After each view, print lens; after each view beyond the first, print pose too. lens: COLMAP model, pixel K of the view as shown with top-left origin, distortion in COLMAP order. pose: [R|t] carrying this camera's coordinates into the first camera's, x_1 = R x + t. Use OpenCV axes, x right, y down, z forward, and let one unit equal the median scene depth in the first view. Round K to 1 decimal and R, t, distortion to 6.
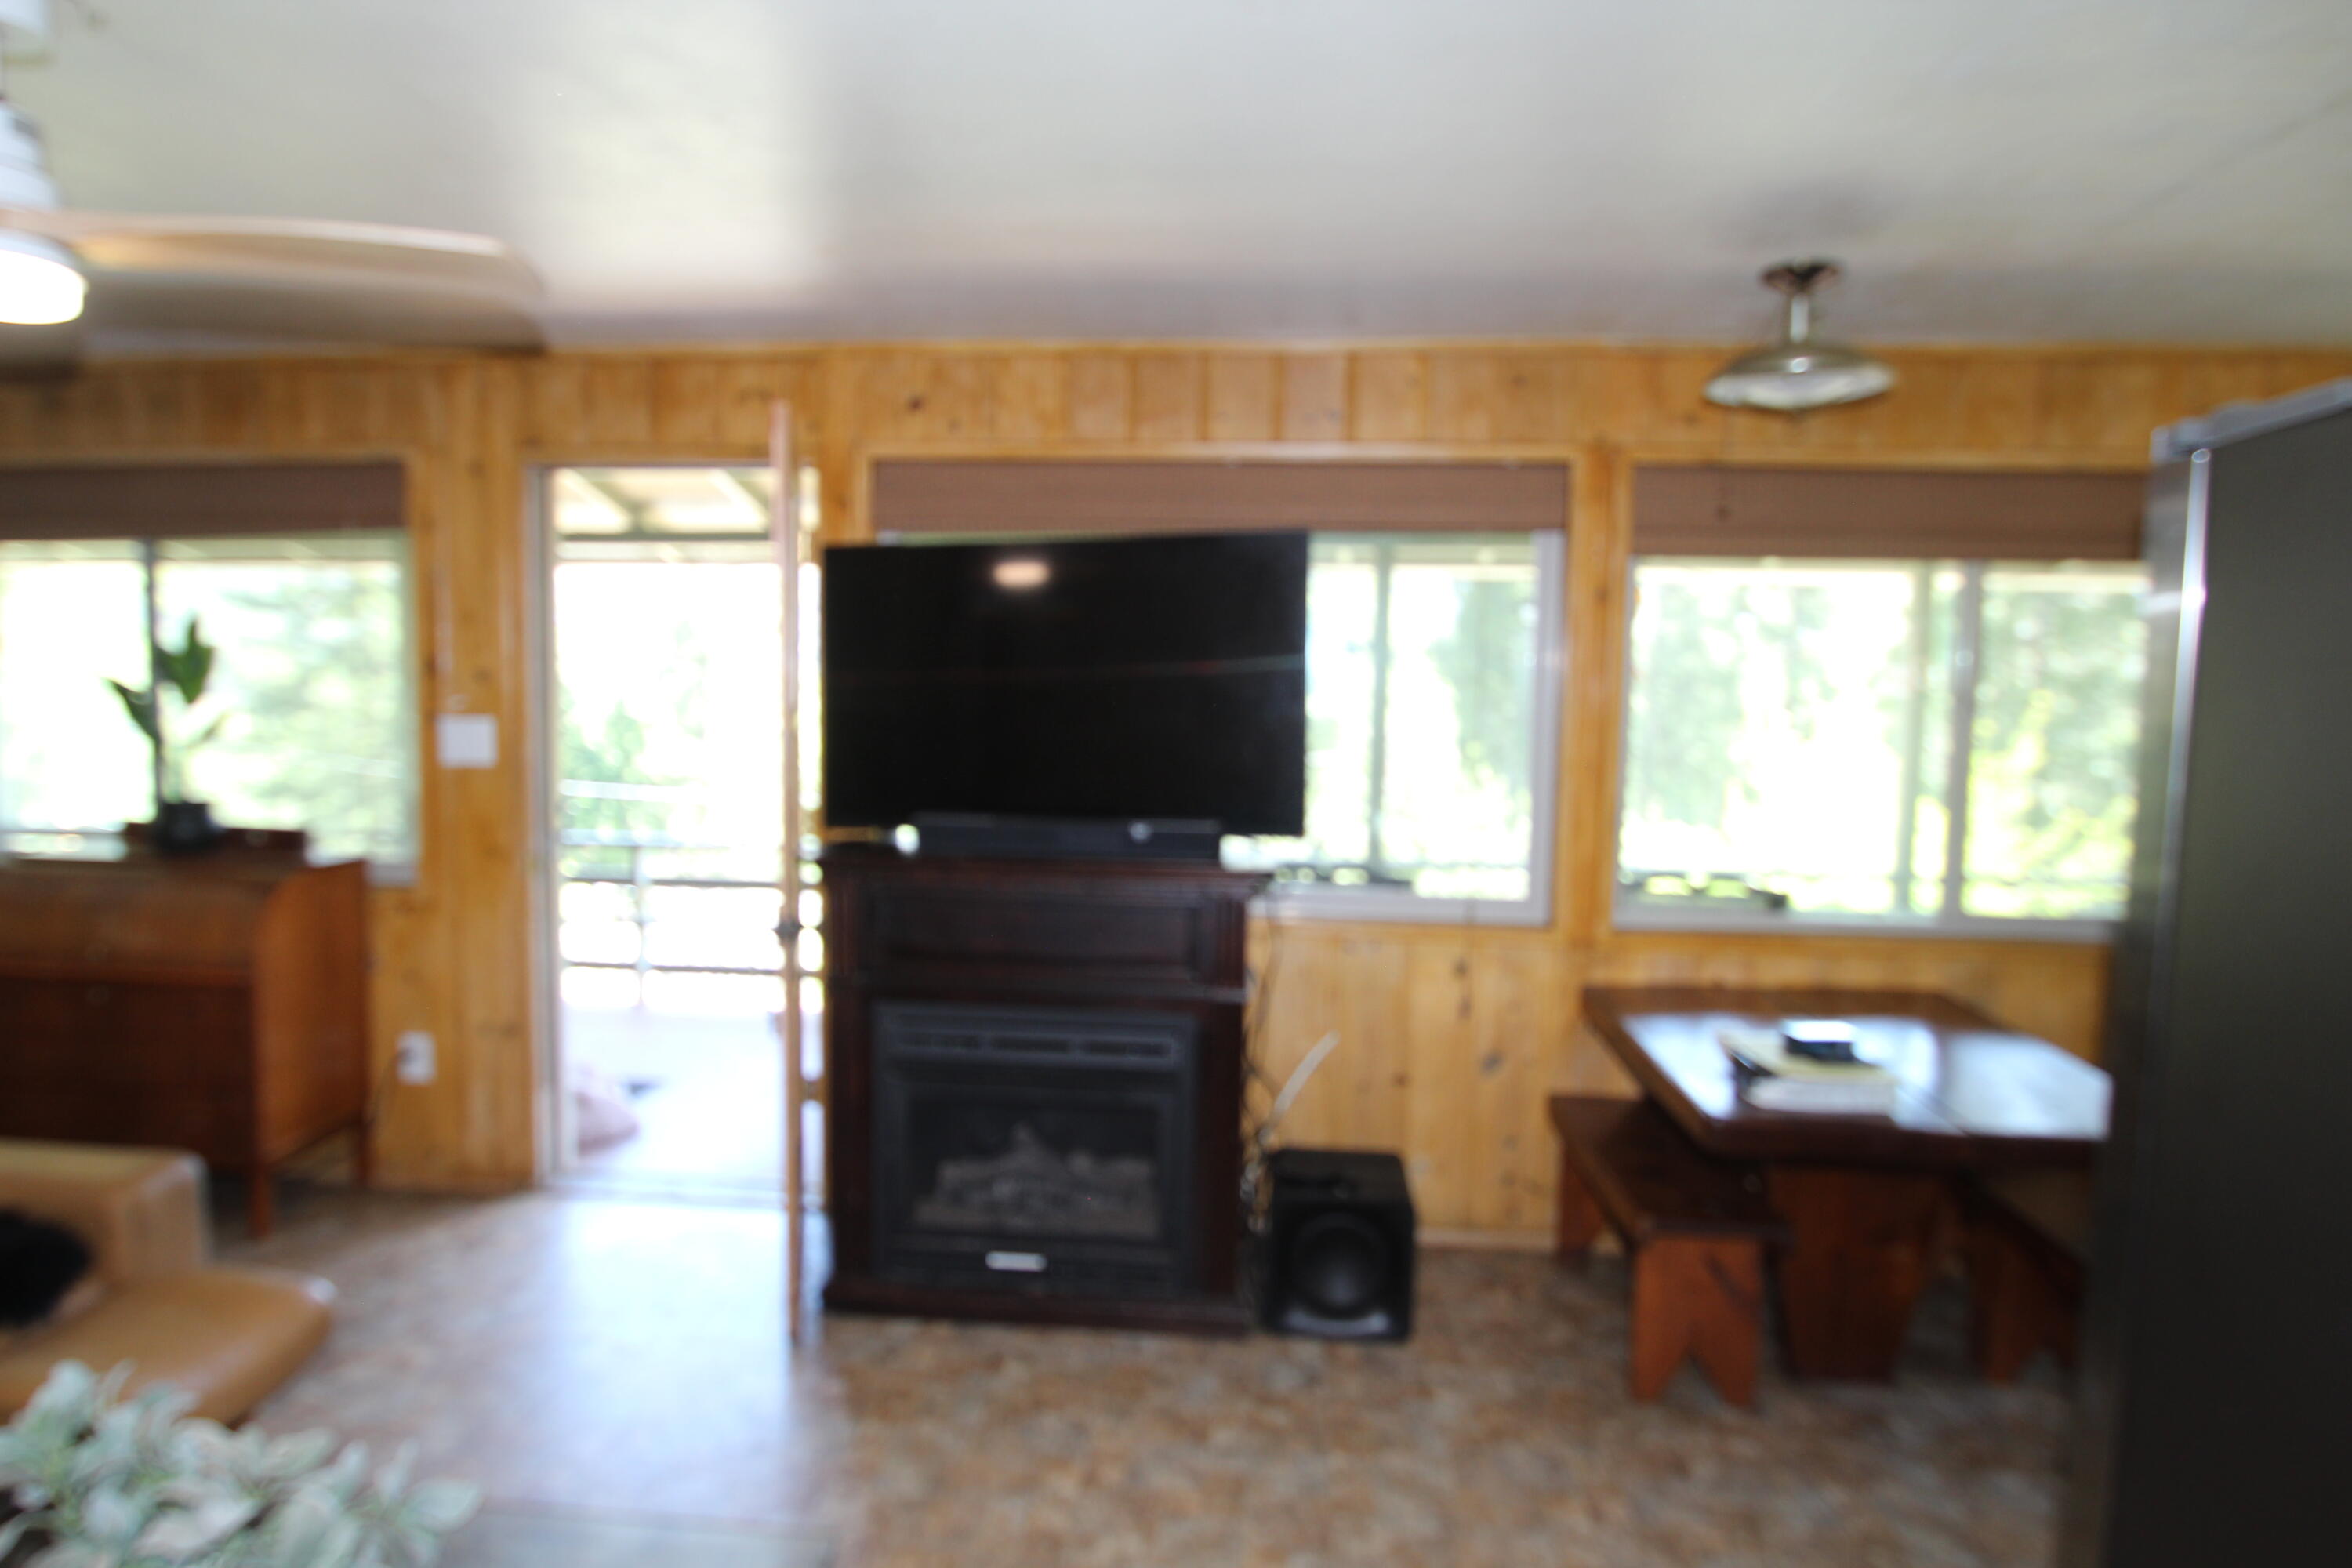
lens RADIAL K [[1437.4, 0, 1174.3], [0, 1437.4, 746.5], [0, 0, 1]] dist [0.029523, -0.024078]
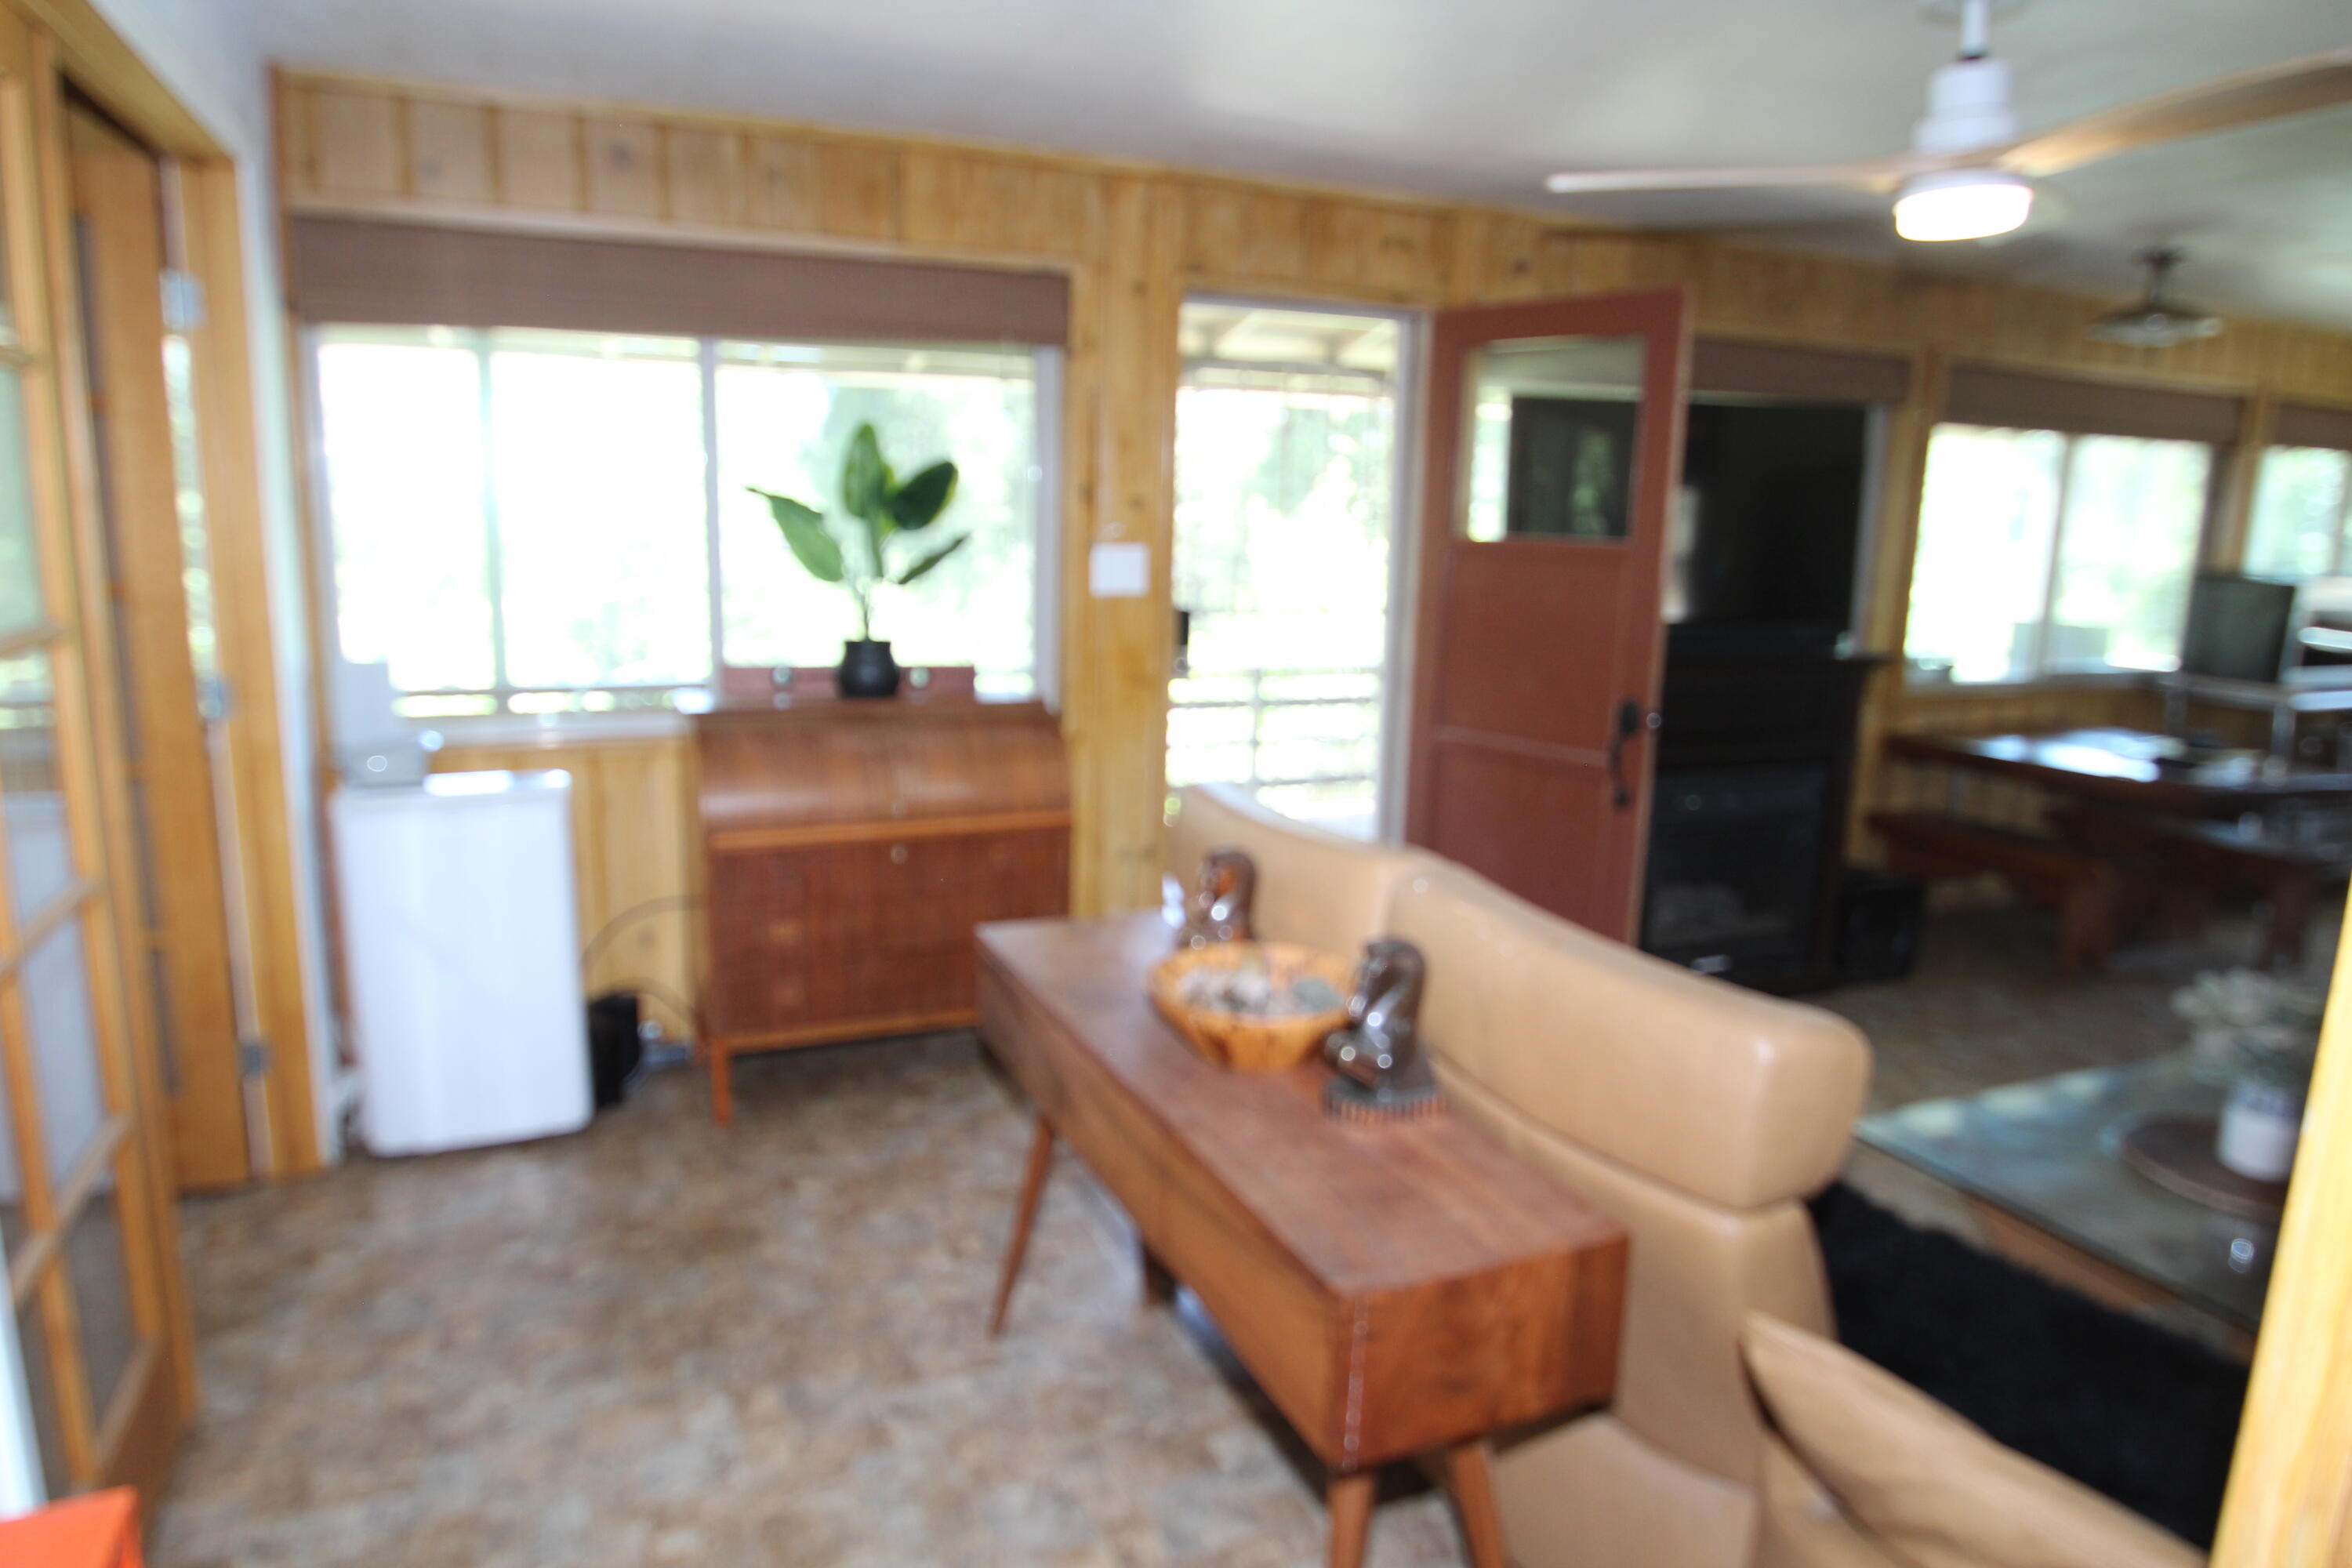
lens RADIAL K [[1482.6, 0, 1118.4], [0, 1482.6, 786.6], [0, 0, 1]] dist [-0.085294, 0.097777]
pose [[0.870546, -0.082079, 0.485194, -0.993454], [0.005377, 0.987519, 0.157408, -0.016304], [-0.492058, -0.134422, 0.860122, 0.105077]]
